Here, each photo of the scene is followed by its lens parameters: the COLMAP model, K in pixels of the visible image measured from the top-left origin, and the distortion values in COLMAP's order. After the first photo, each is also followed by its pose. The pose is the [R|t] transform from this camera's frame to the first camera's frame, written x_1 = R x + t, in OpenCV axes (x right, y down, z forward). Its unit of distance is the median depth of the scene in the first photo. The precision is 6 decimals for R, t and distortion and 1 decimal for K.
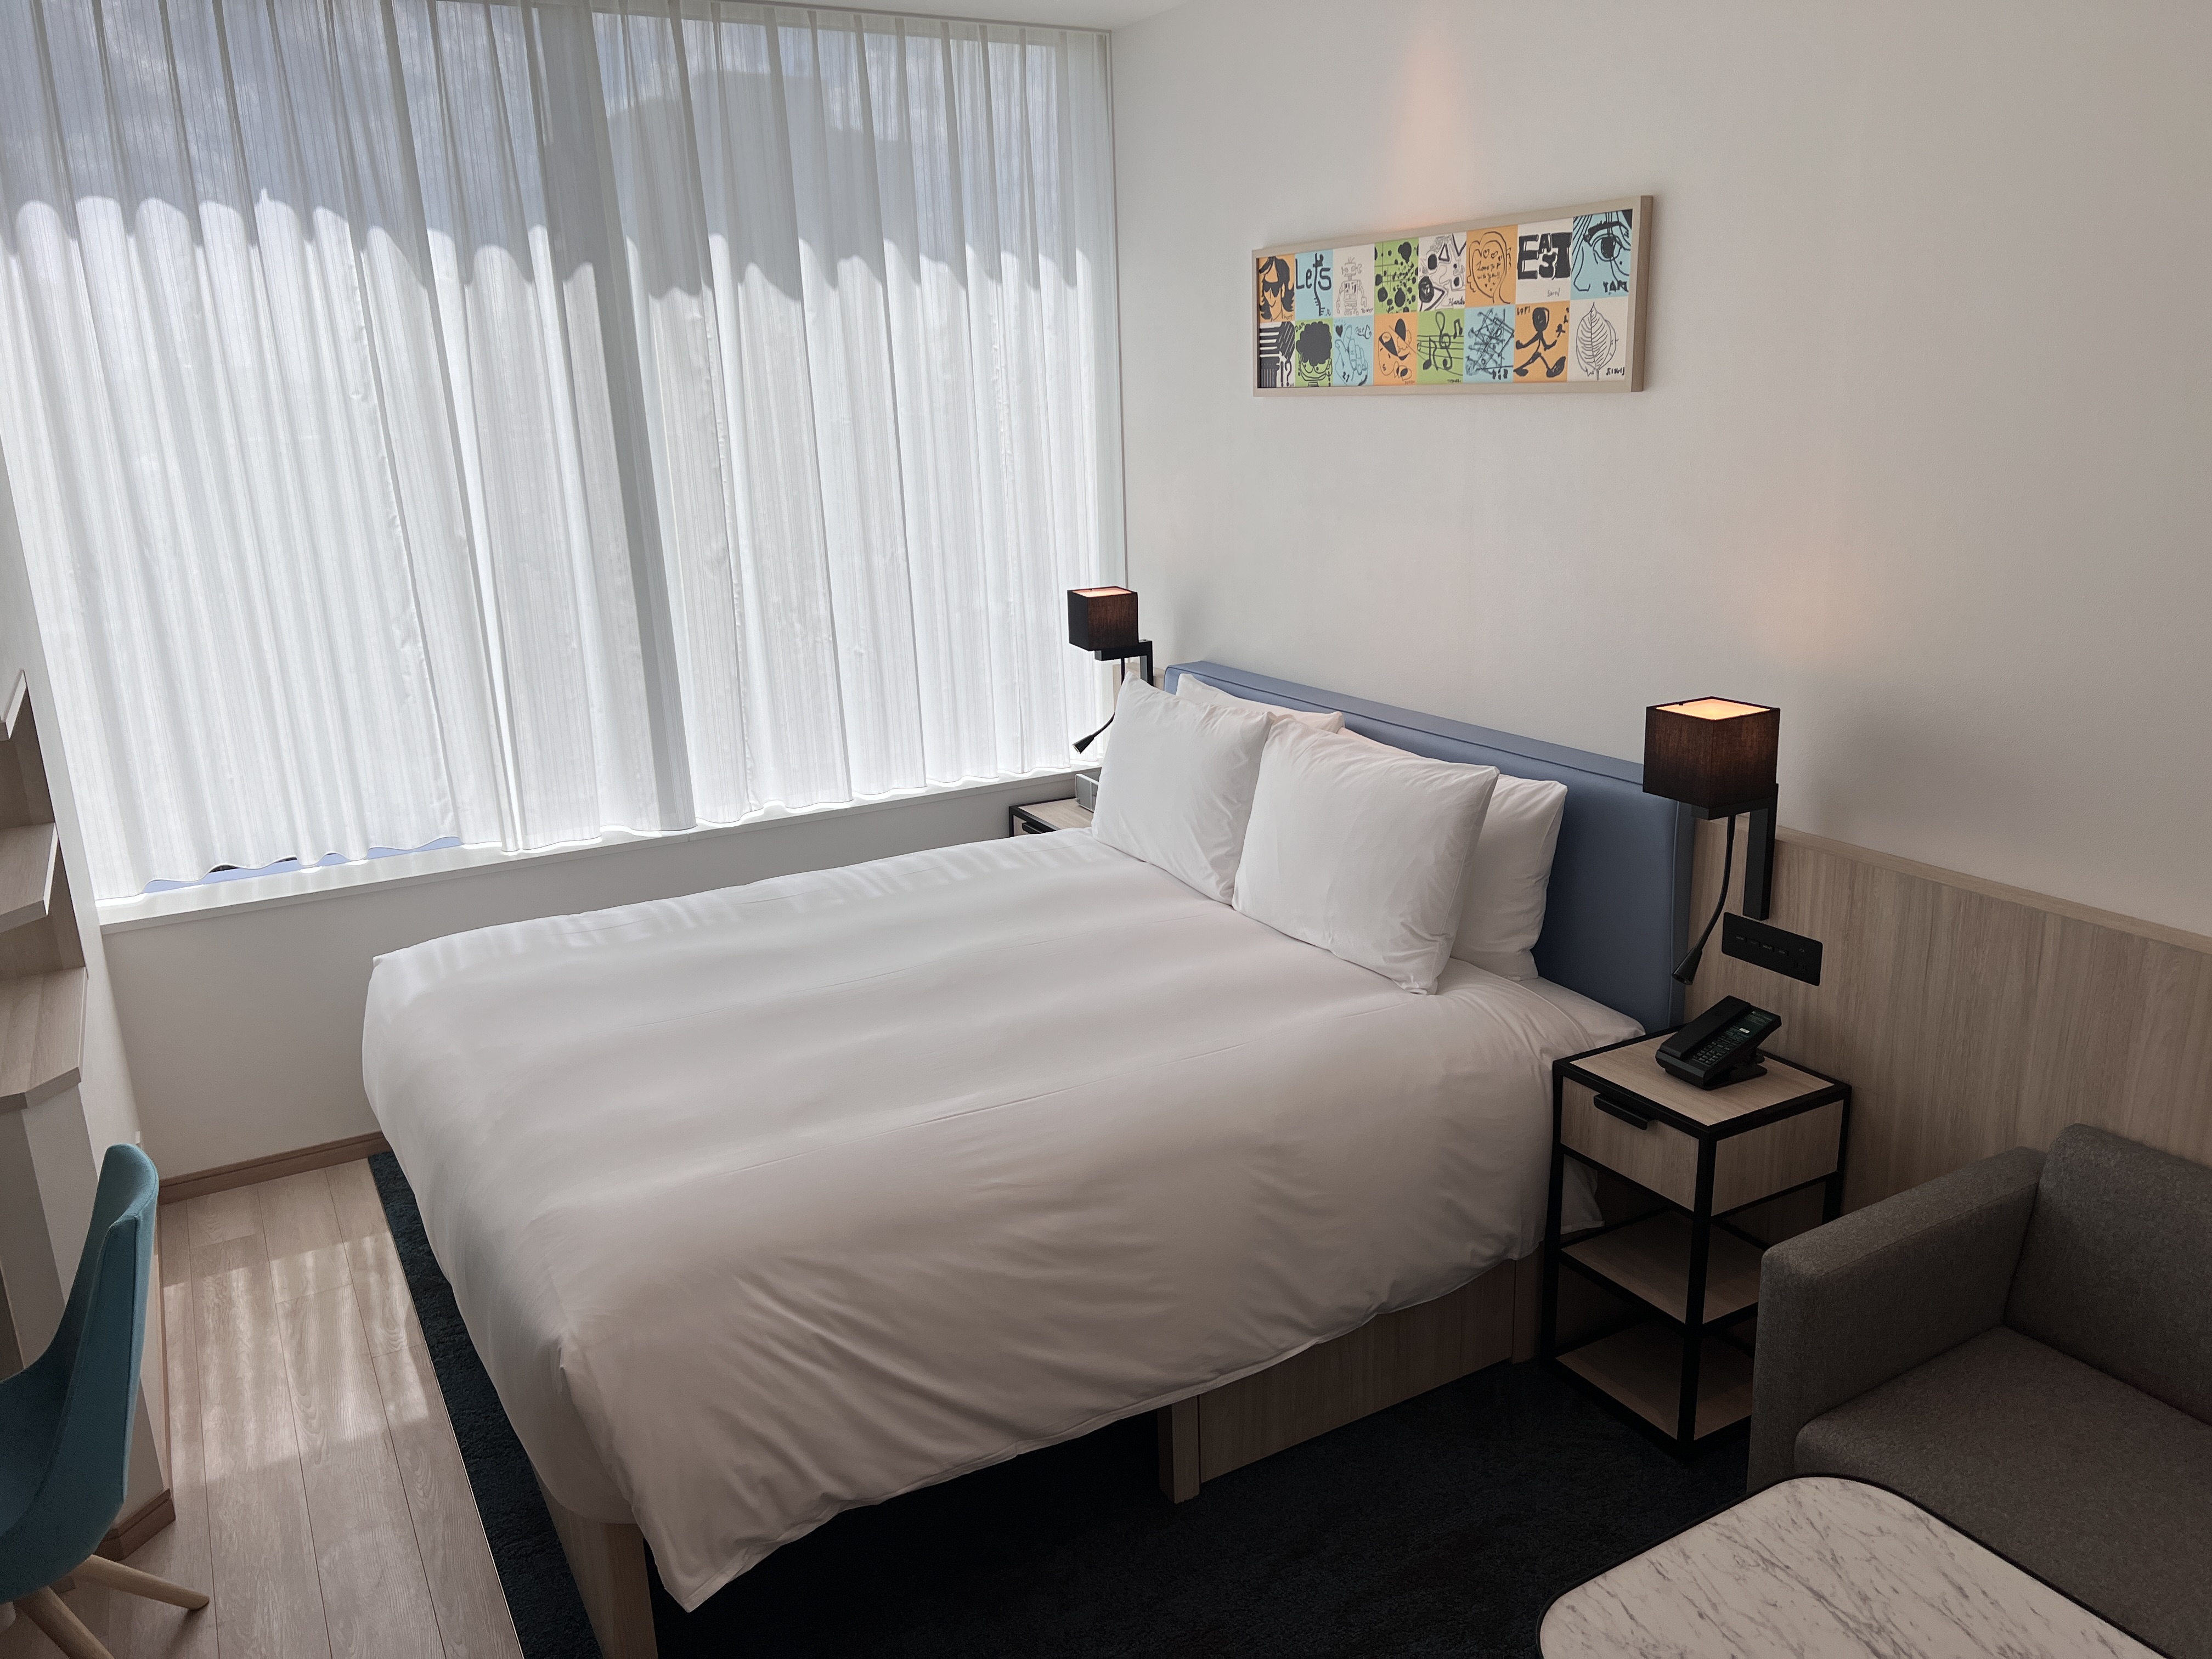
lens RADIAL K [[1668.8, 0, 1119.2], [0, 1668.8, 845.3], [0, 0, 1]] dist [0.041414, -0.052197]
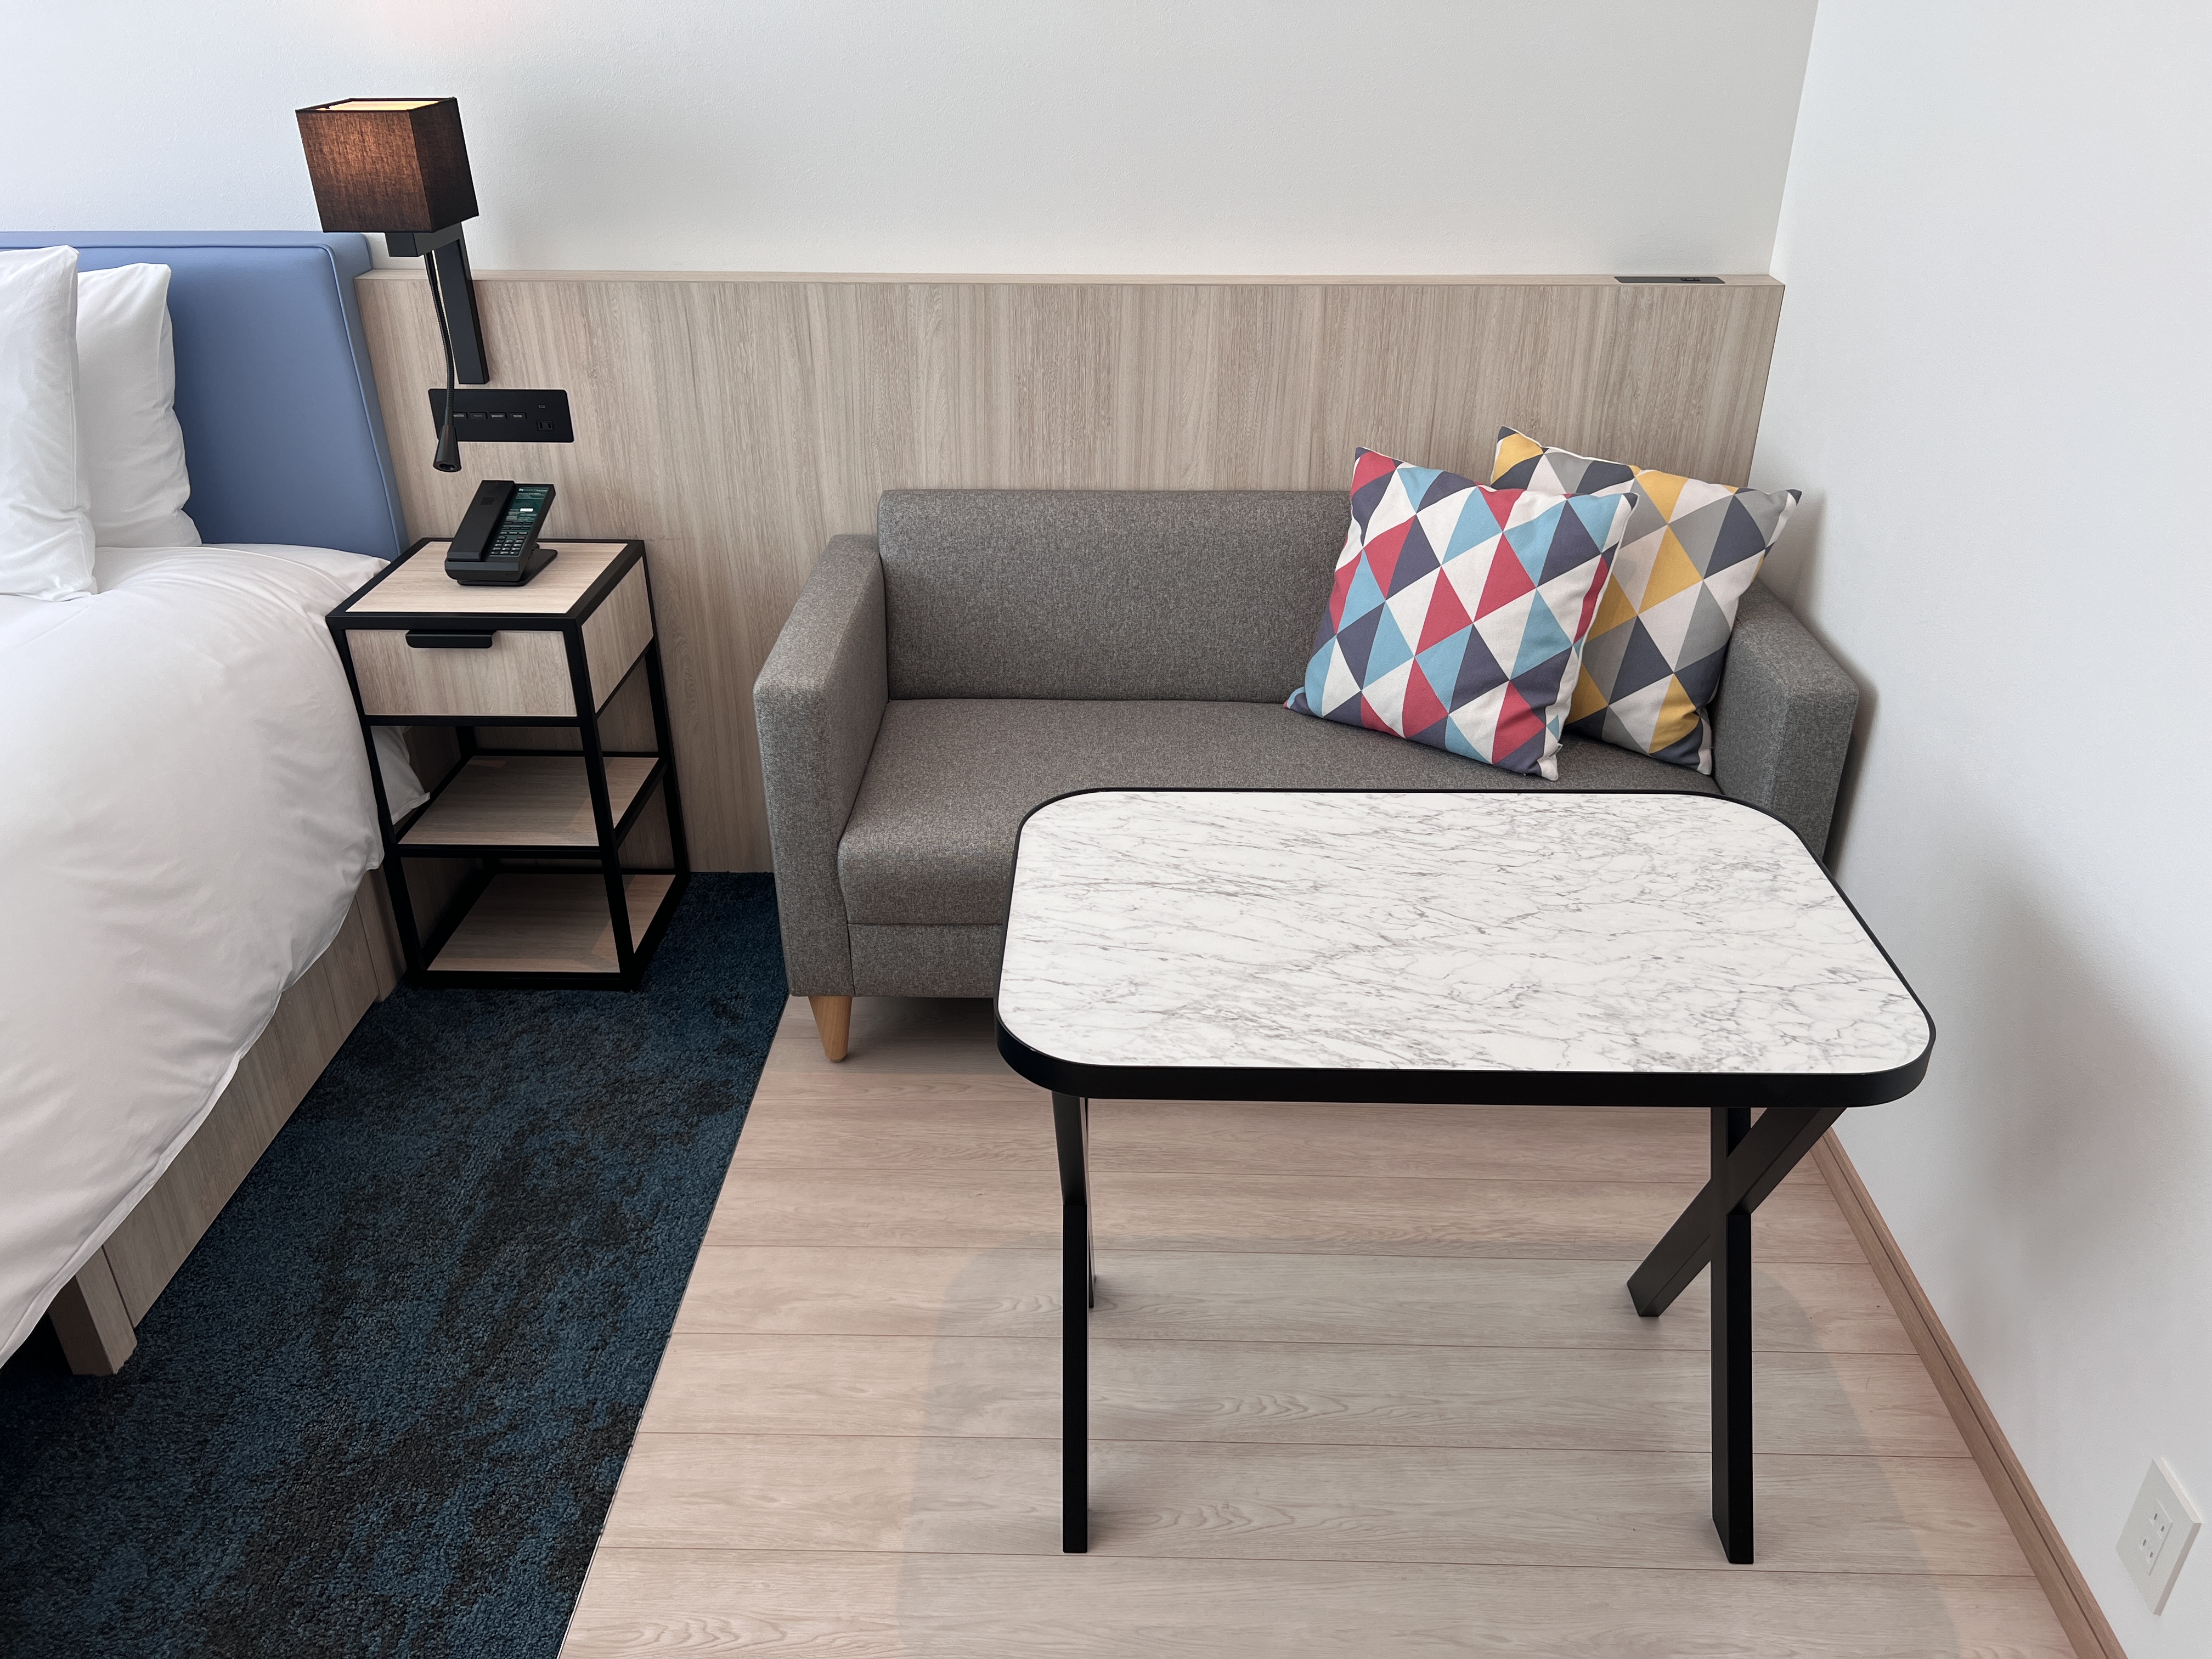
lens RADIAL K [[1668.8, 0, 1111.2], [0, 1668.8, 843.1], [0, 0, 1]] dist [0.041414, -0.052197]
pose [[0.516394, -0.385950, 0.764447, -0.178454], [0.219737, 0.922510, 0.317318, 0.054566], [-0.827679, 0.004116, 0.561186, 0.241678]]
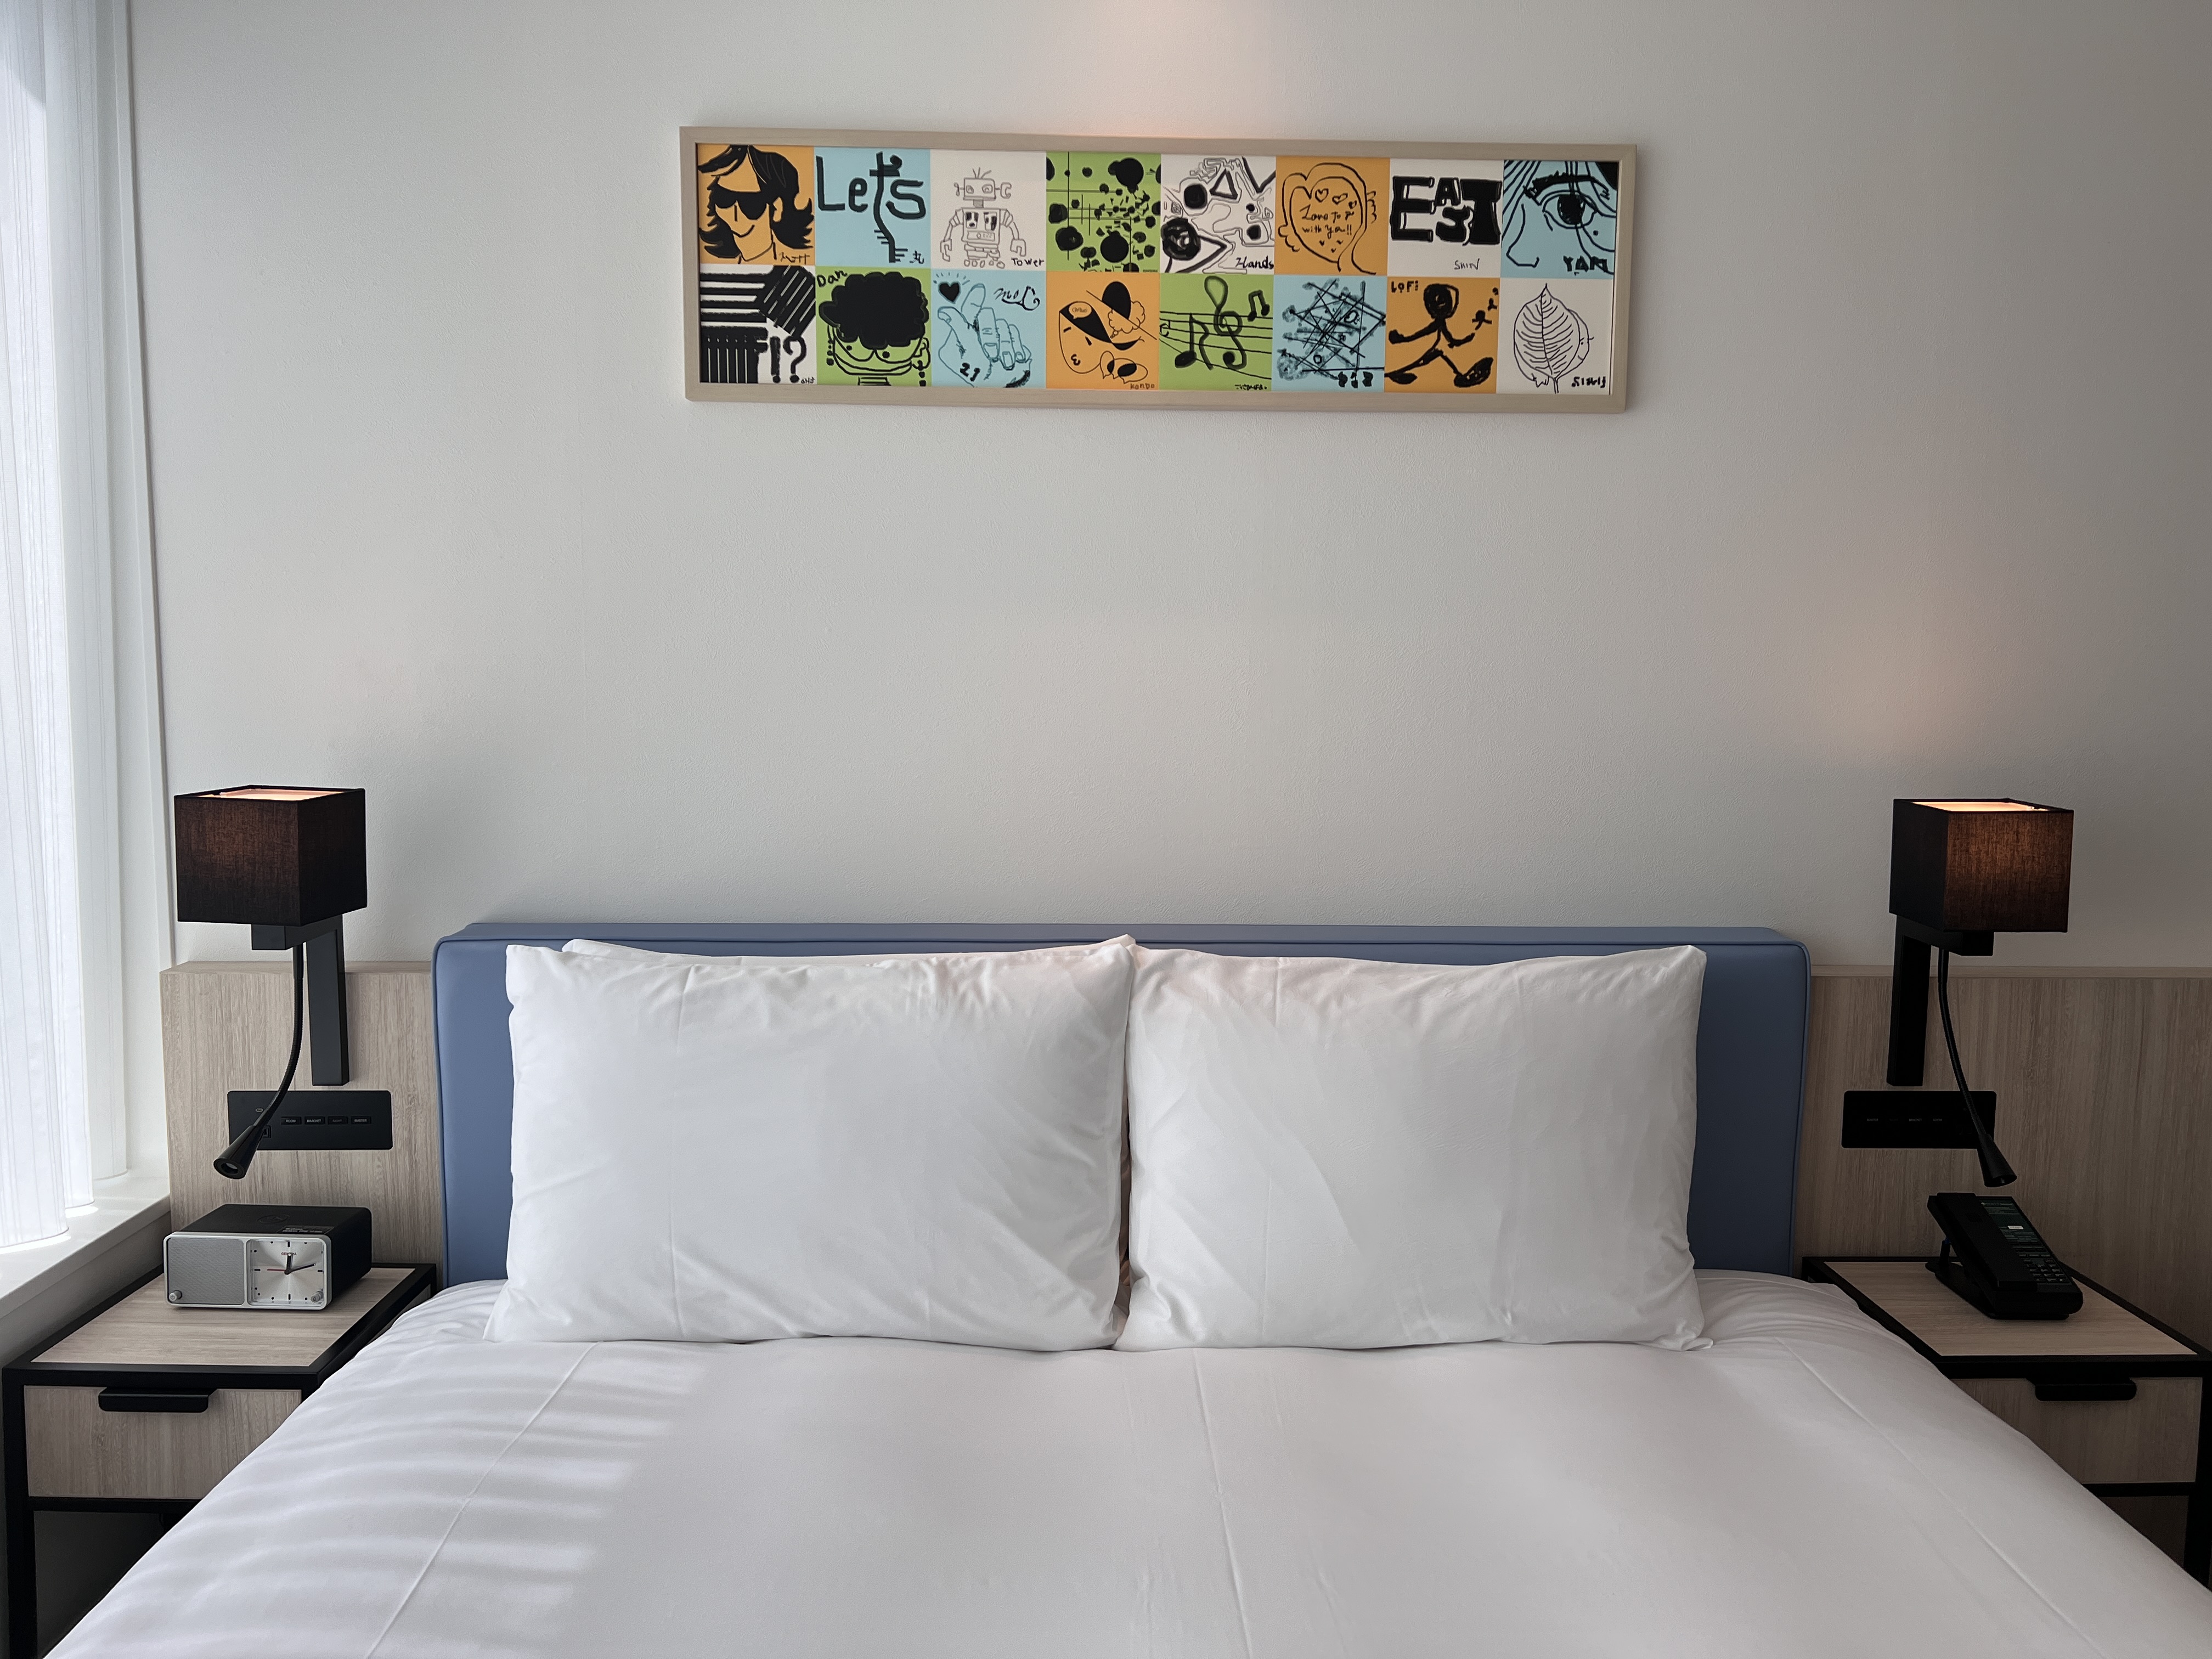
lens RADIAL K [[1668.8, 0, 1110.1], [0, 1668.8, 822.3], [0, 0, 1]] dist [0.041414, -0.052197]
pose [[0.465673, -0.057605, 0.883080, -0.427657], [0.218224, 0.974539, -0.051505, -0.105628], [-0.857629, 0.216693, 0.466387, 0.862269]]
